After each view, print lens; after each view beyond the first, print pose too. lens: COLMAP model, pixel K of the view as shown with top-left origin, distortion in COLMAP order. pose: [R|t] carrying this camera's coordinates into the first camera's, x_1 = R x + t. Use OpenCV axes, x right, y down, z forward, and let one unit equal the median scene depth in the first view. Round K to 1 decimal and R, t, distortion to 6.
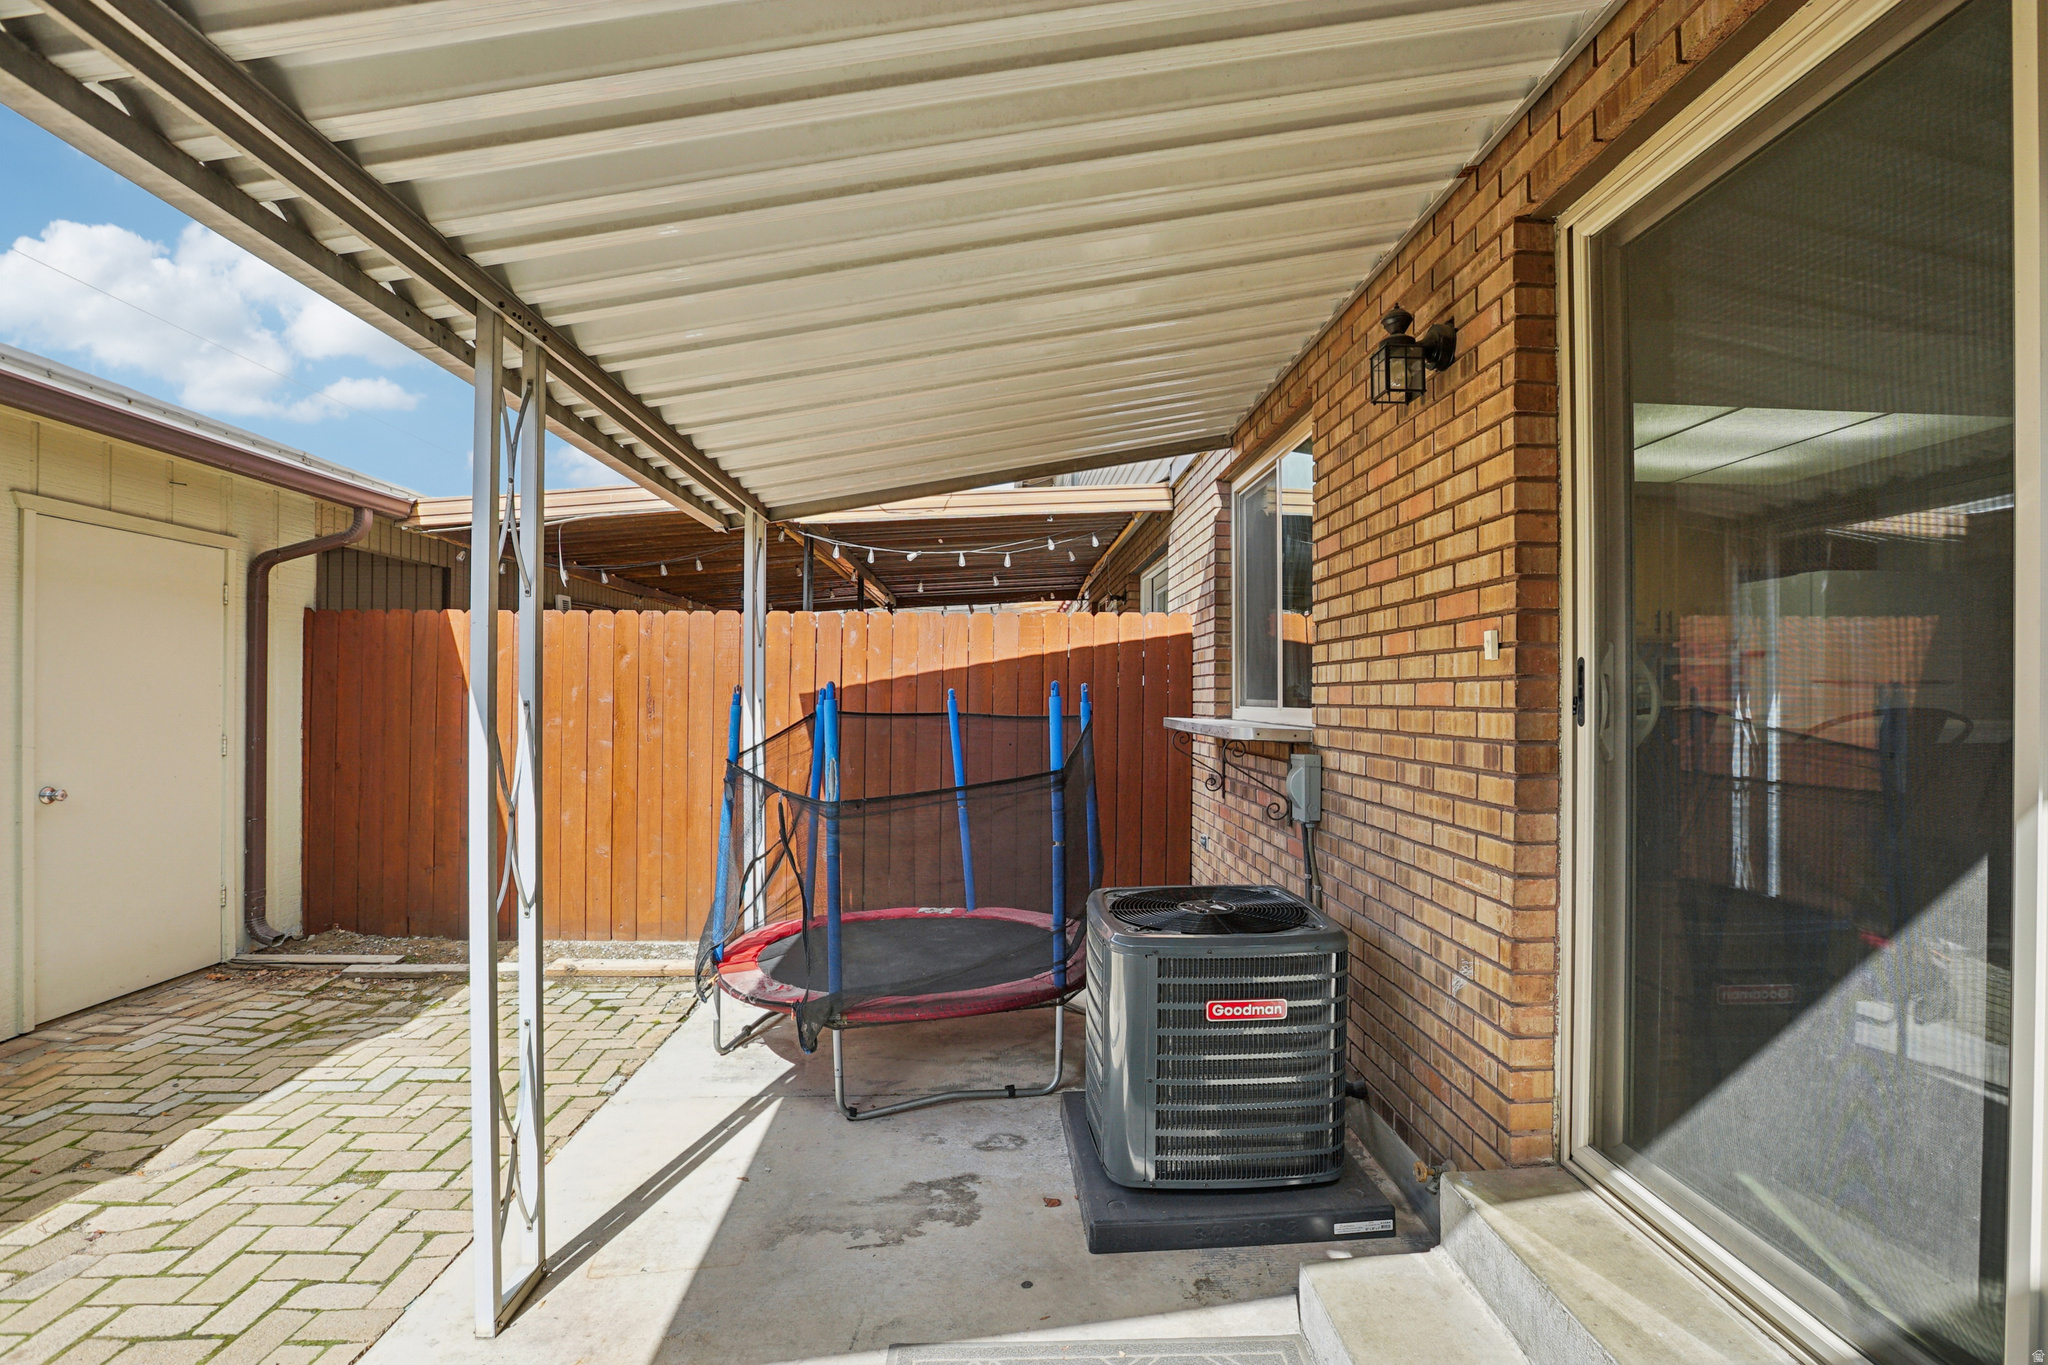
lens RADIAL K [[946.9, 0, 1024.0], [0, 946.9, 682.5], [0, 0, 1]] dist [-0.046952, 0.017263]
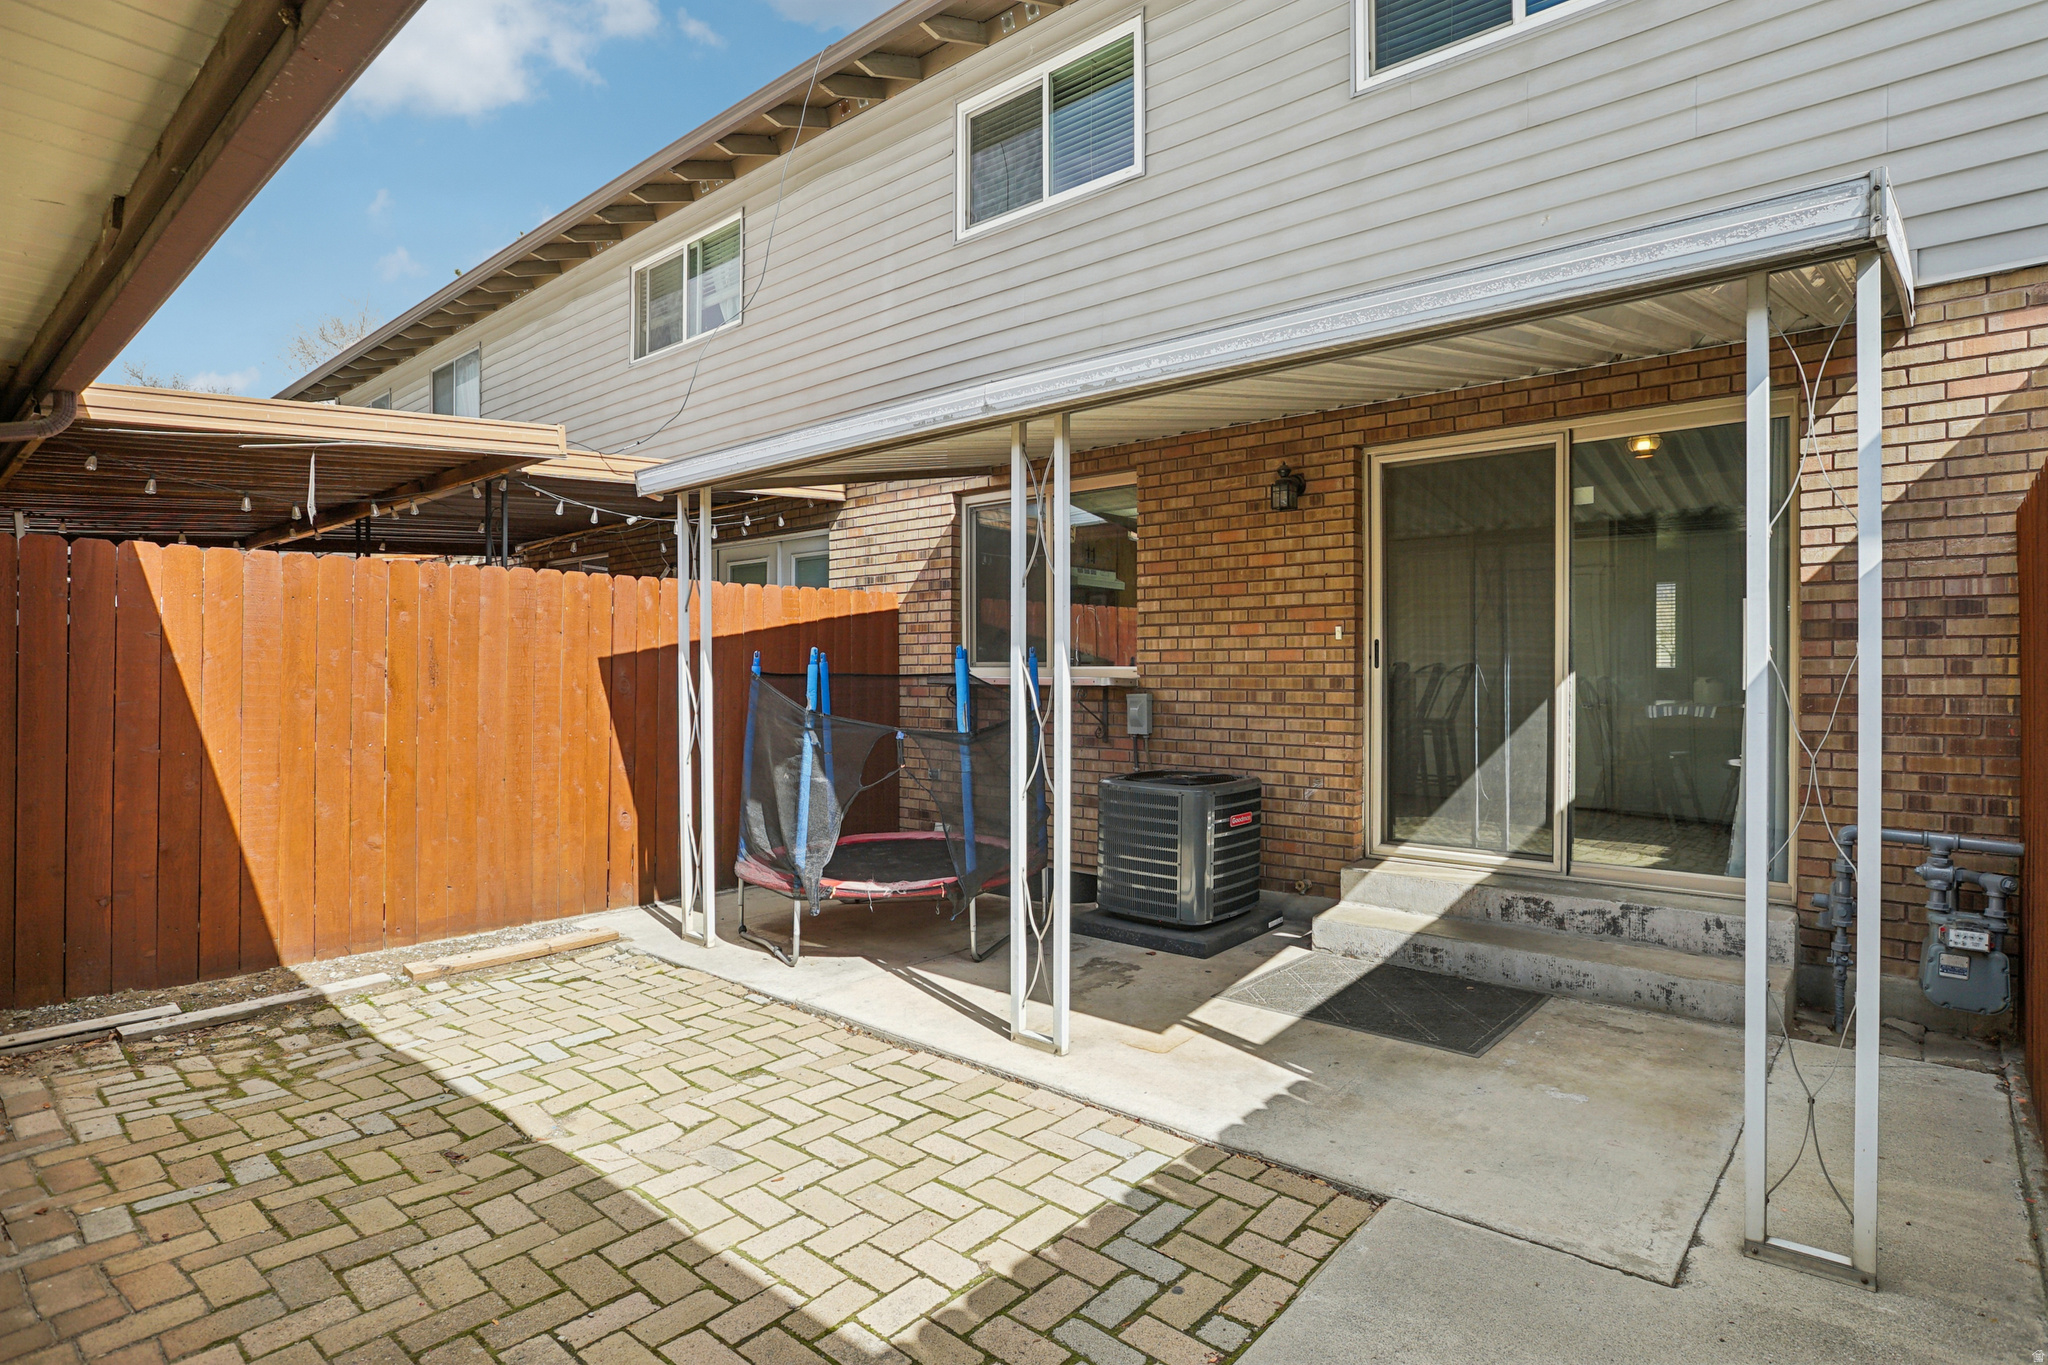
lens RADIAL K [[1055.3, 0, 1048.0], [0, 1055.3, 668.4], [0, 0, 1]] dist [-0.057140, 0.028369]
pose [[0.683000, -0.006314, 0.730391, -1.040859], [-0.004398, 0.999909, 0.012756, 0.009095], [-0.730405, -0.011925, 0.682910, -0.113797]]
